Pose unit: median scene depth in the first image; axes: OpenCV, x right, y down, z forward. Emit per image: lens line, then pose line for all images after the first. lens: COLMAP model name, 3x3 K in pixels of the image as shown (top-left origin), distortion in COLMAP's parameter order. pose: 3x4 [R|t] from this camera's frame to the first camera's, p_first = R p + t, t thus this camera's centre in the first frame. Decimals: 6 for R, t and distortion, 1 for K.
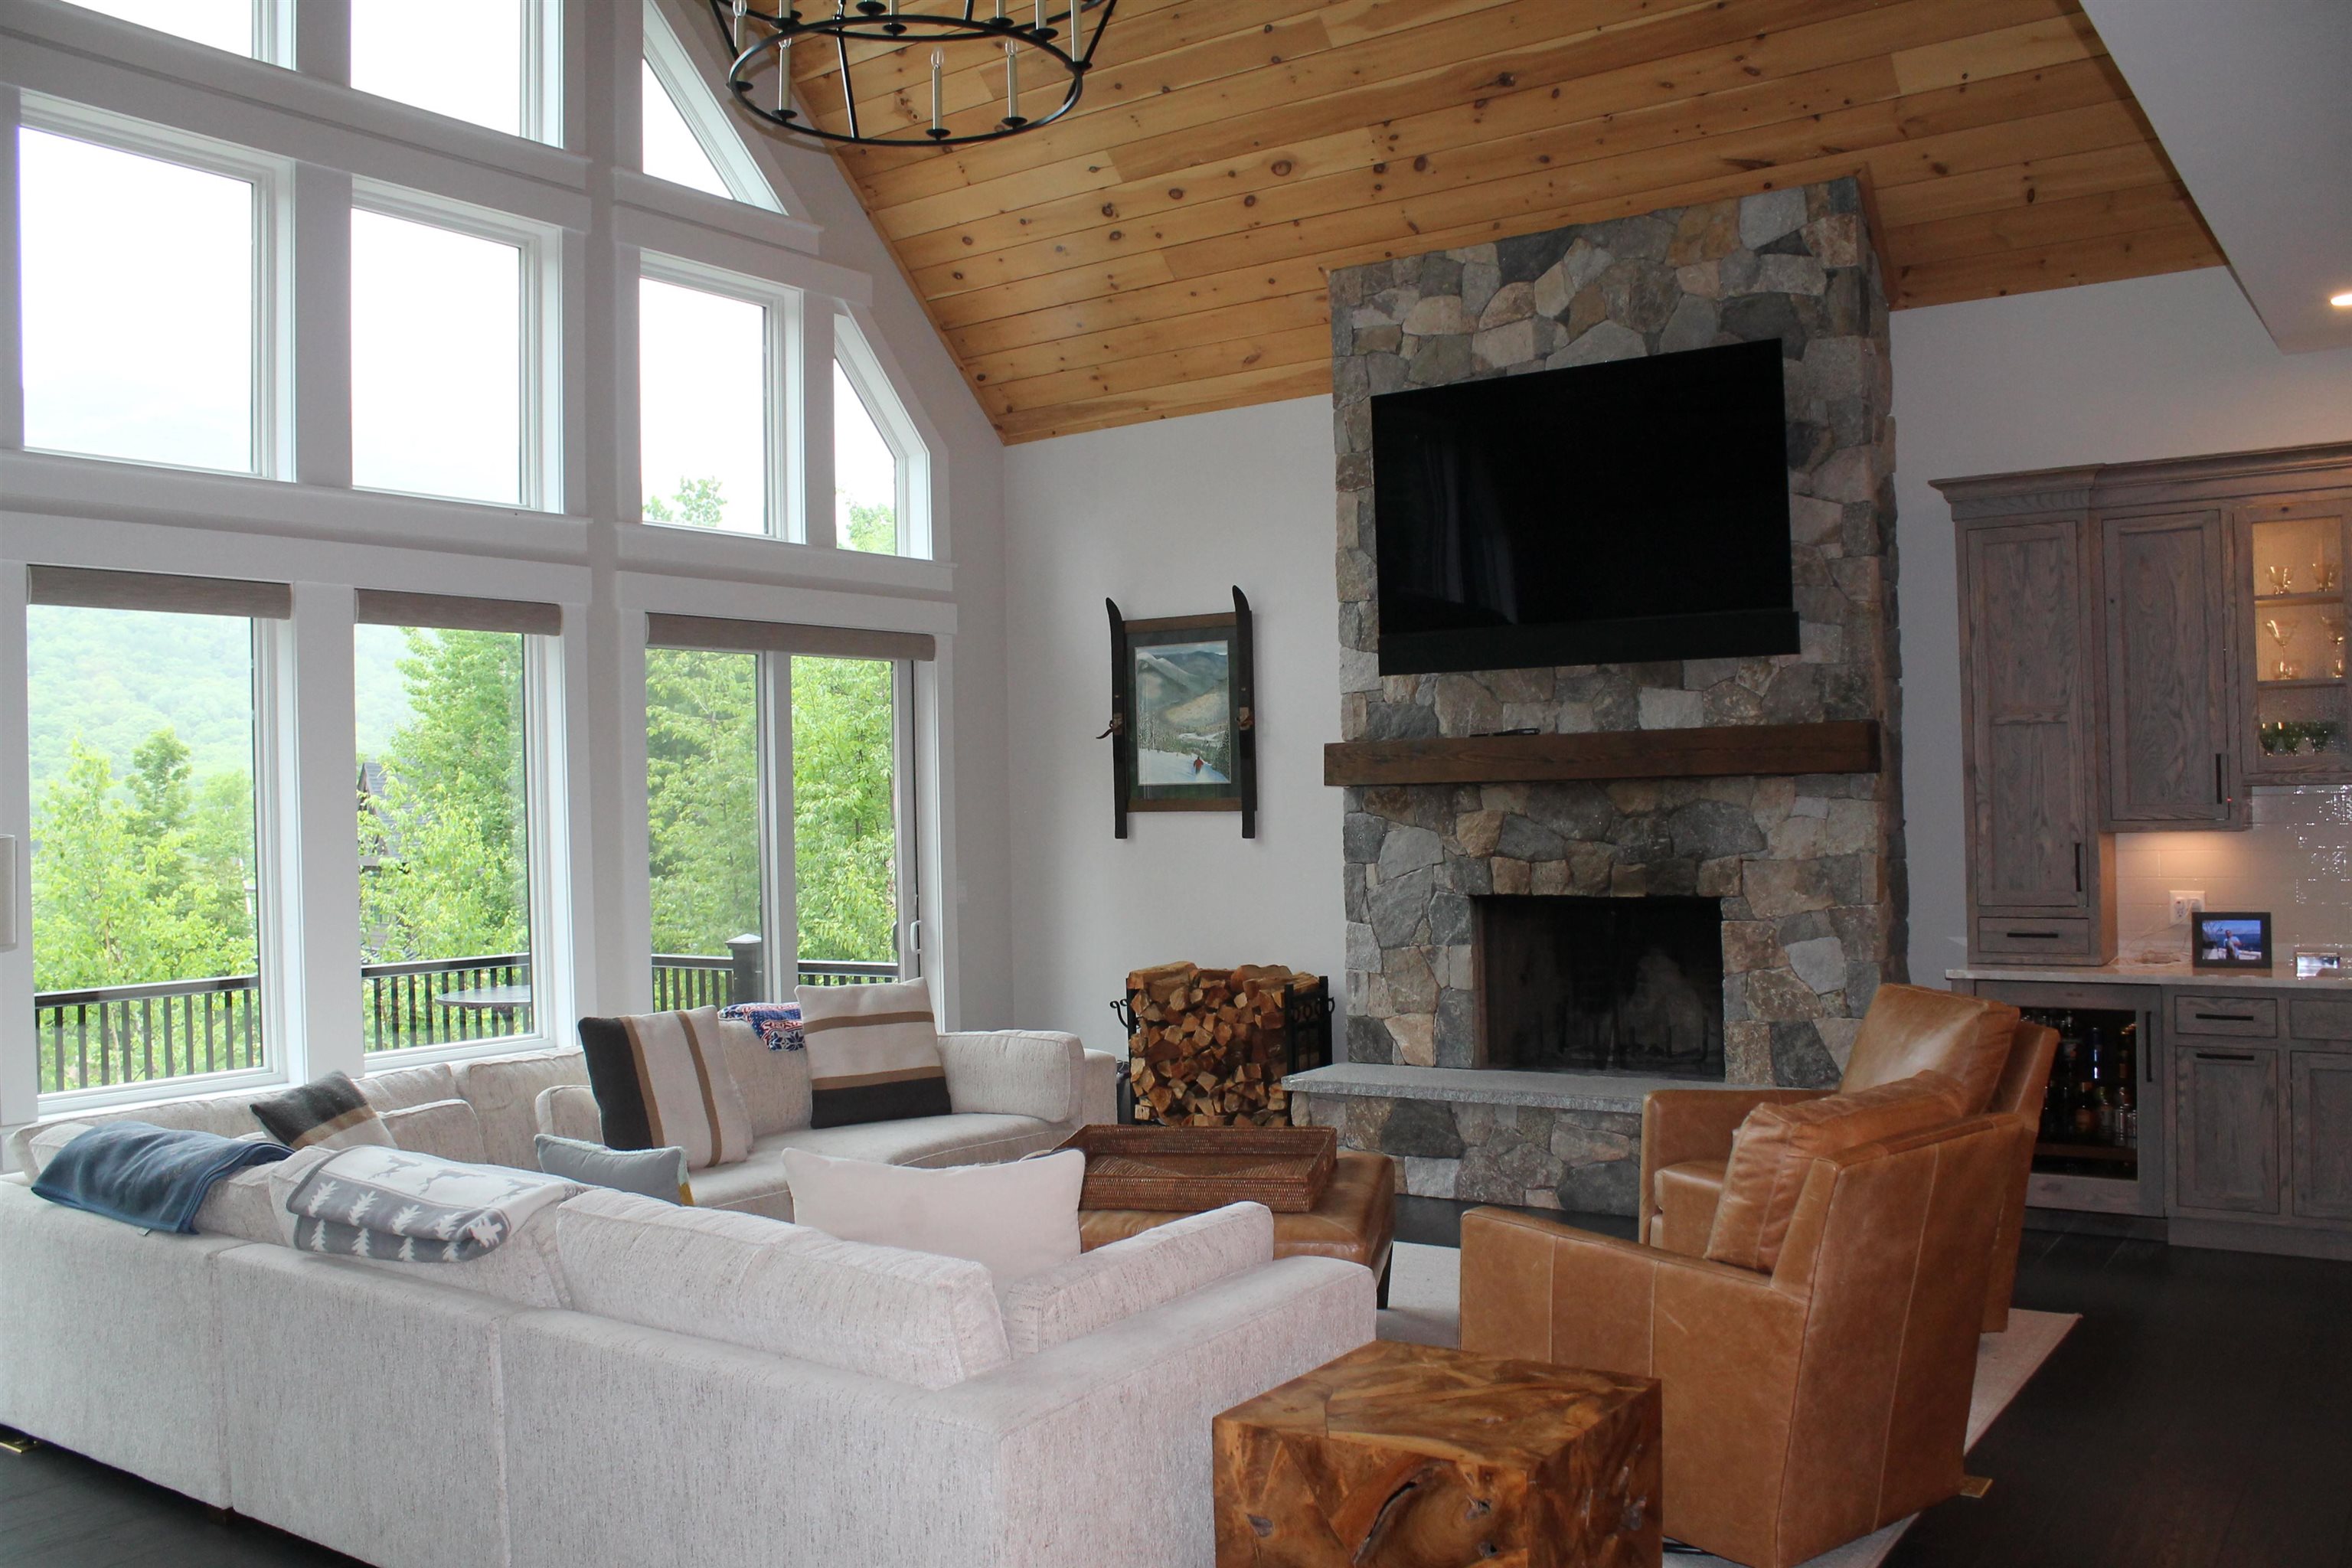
lens RADIAL K [[1962.4, 0, 1147.0], [0, 1962.4, 784.3], [0, 0, 1]] dist [-0.171354, 0.155426]
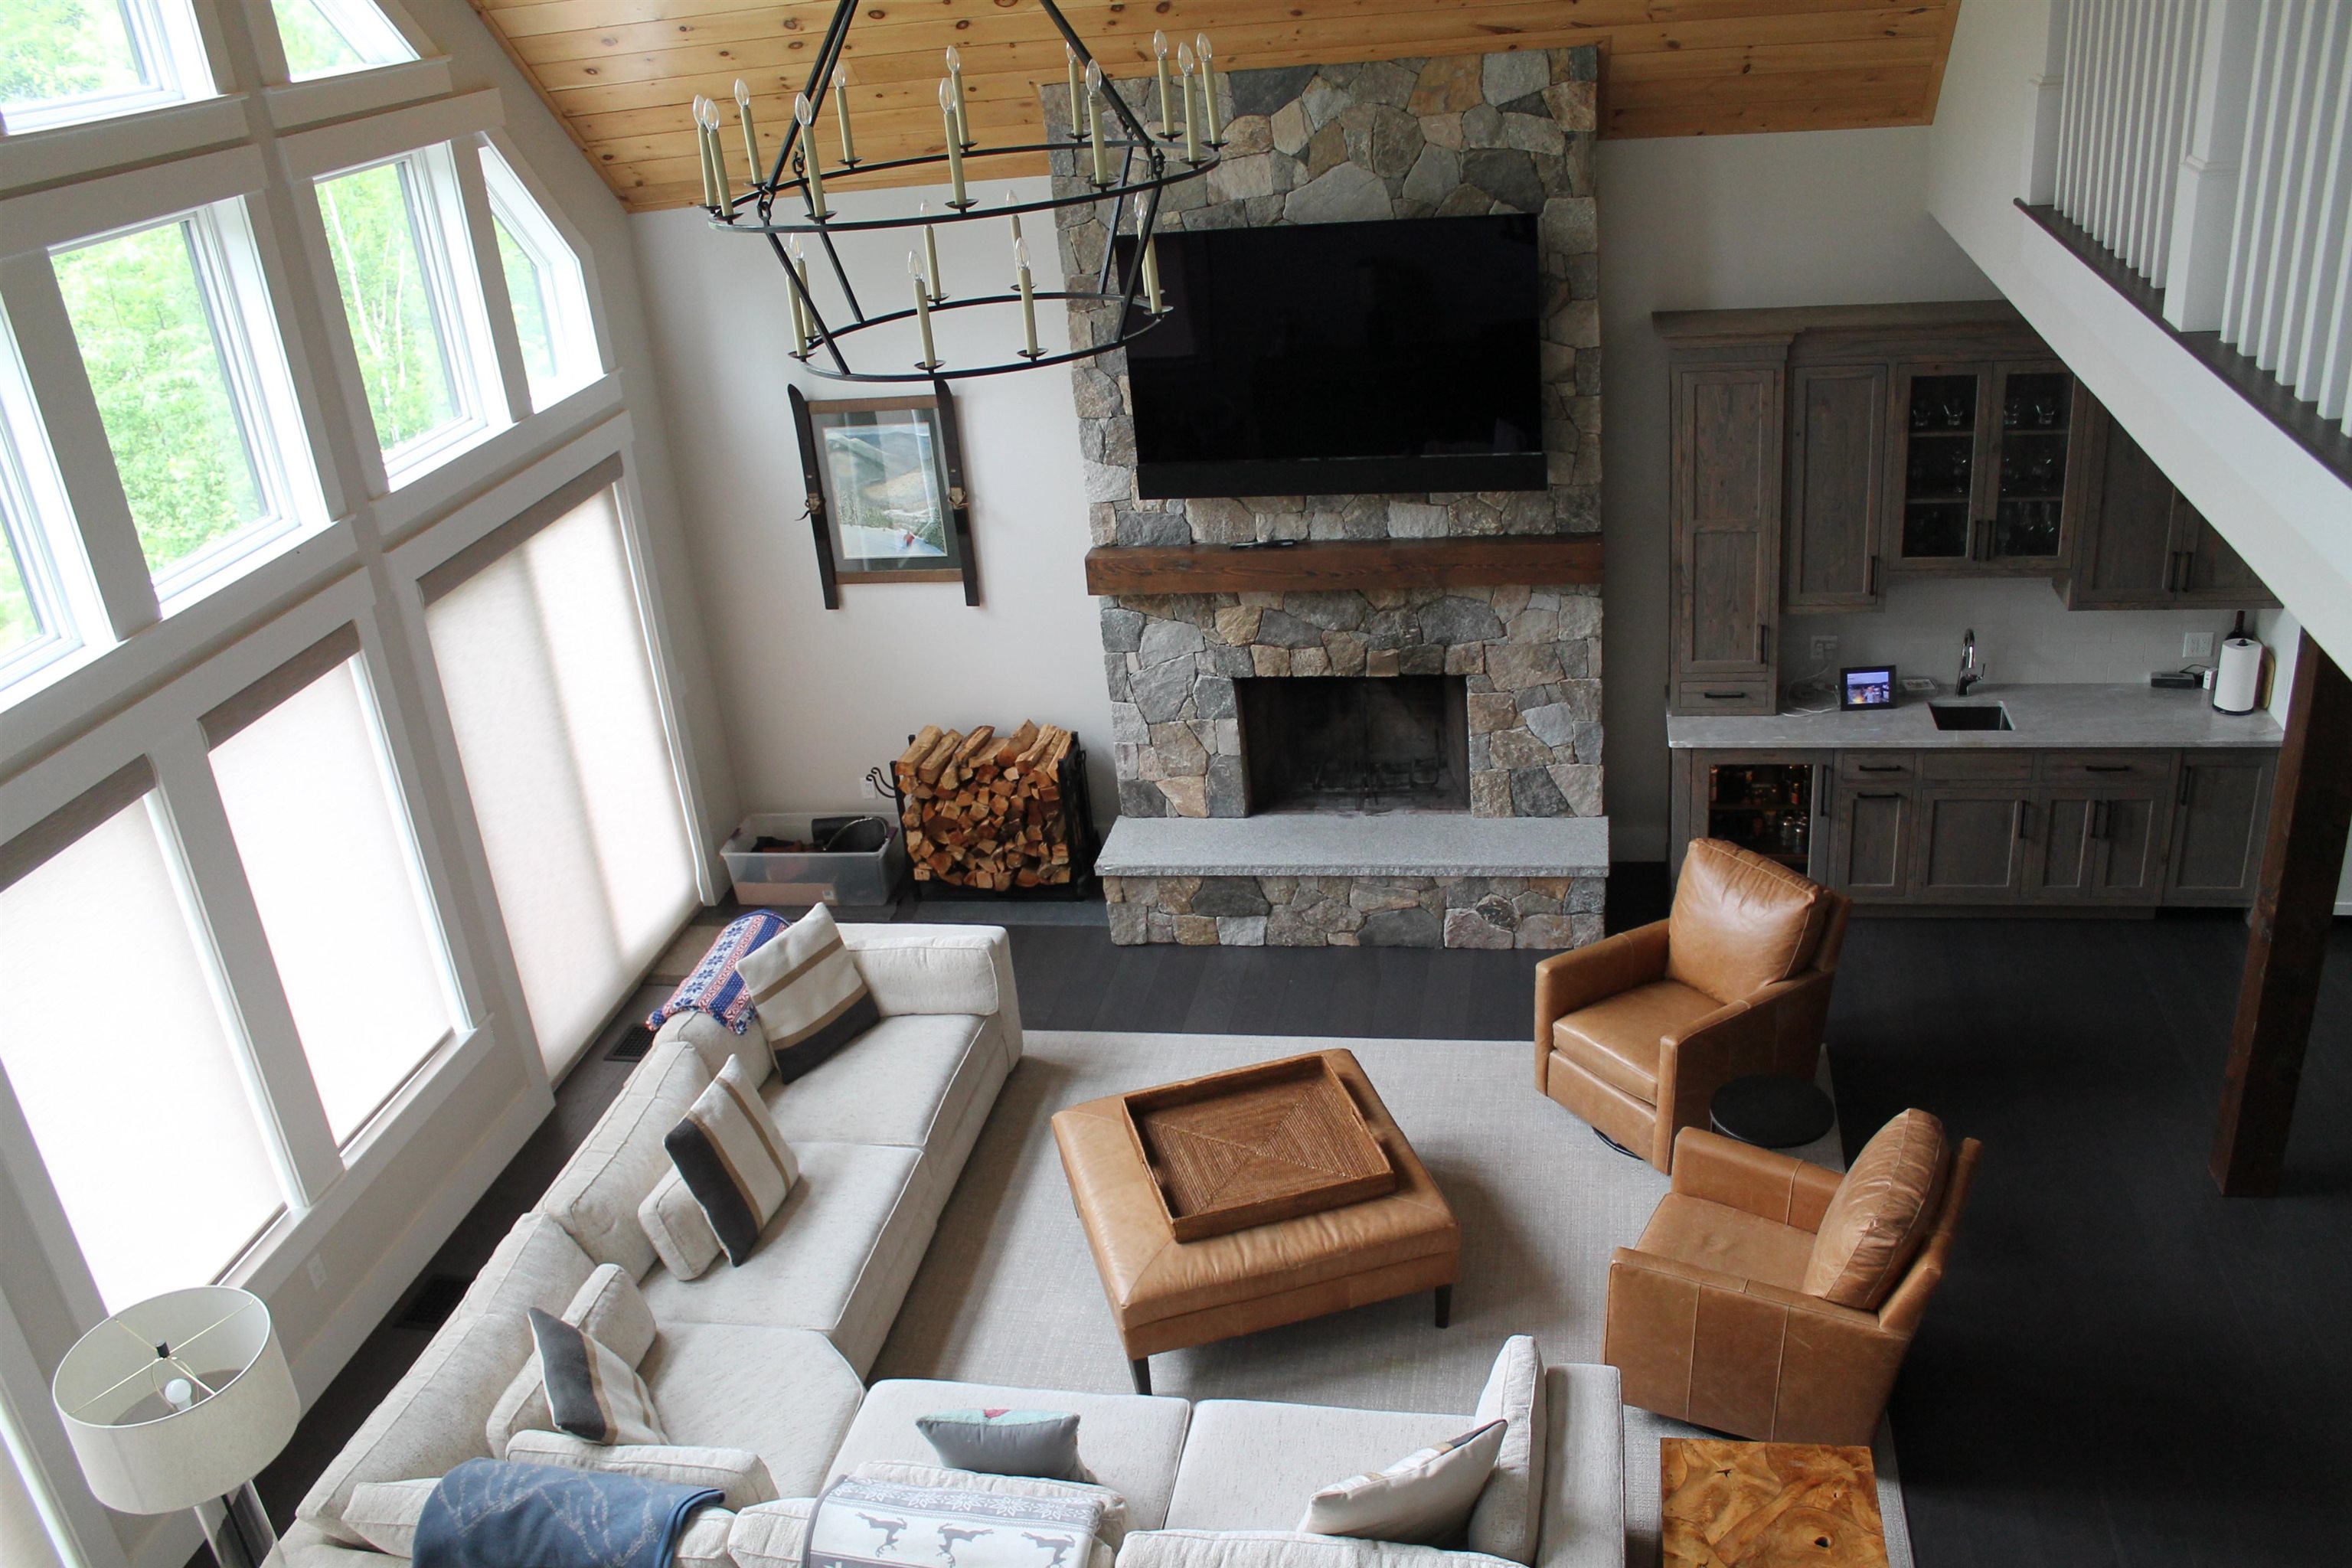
lens RADIAL K [[1971.9, 0, 1148.1], [0, 1971.9, 790.7], [0, 0, 1]] dist [-0.151328, 0.131523]
pose [[0.910848, -0.232615, 0.340949, -0.288406], [0.074873, 0.905475, 0.417743, -0.371999], [-0.405894, -0.354973, 0.842166, 0.045088]]
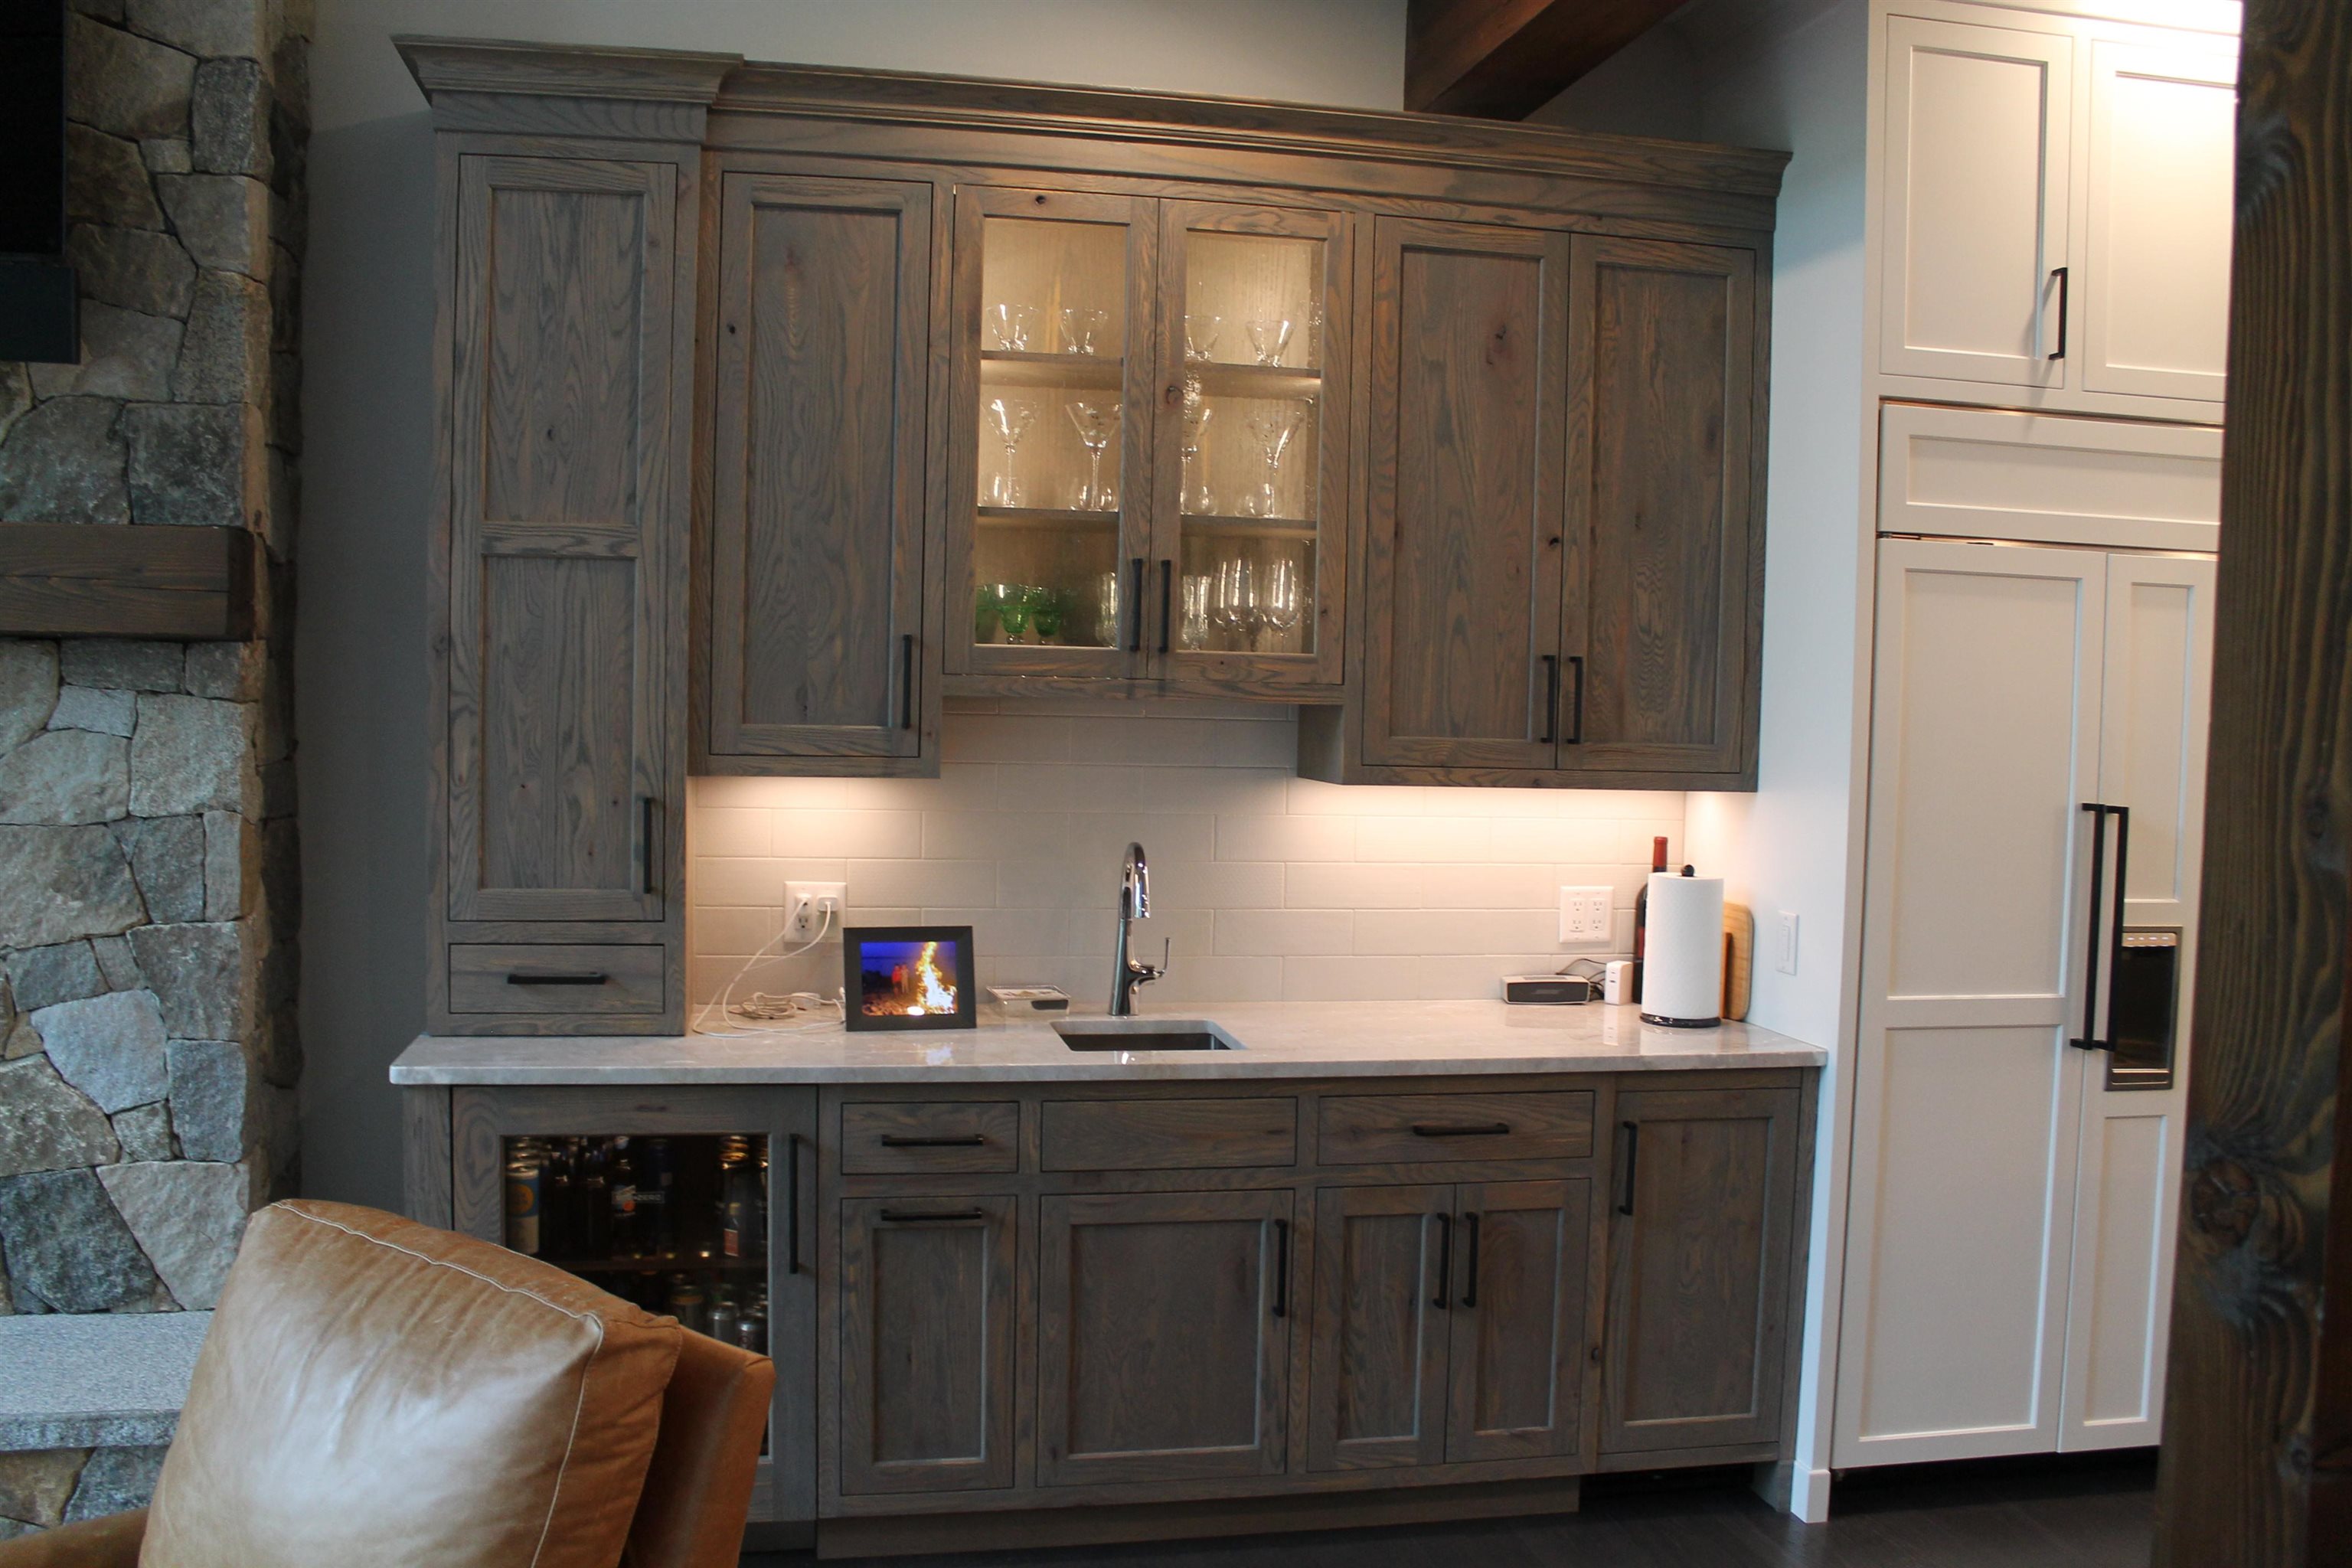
lens RADIAL K [[1962.4, 0, 1147.0], [0, 1962.4, 784.3], [0, 0, 1]] dist [-0.171354, 0.155426]
pose [[0.683343, 0.000681, 0.730097, 0.173469], [-0.044138, 0.998209, 0.040381, 0.000290], [-0.728762, -0.059820, 0.682149, 0.471050]]
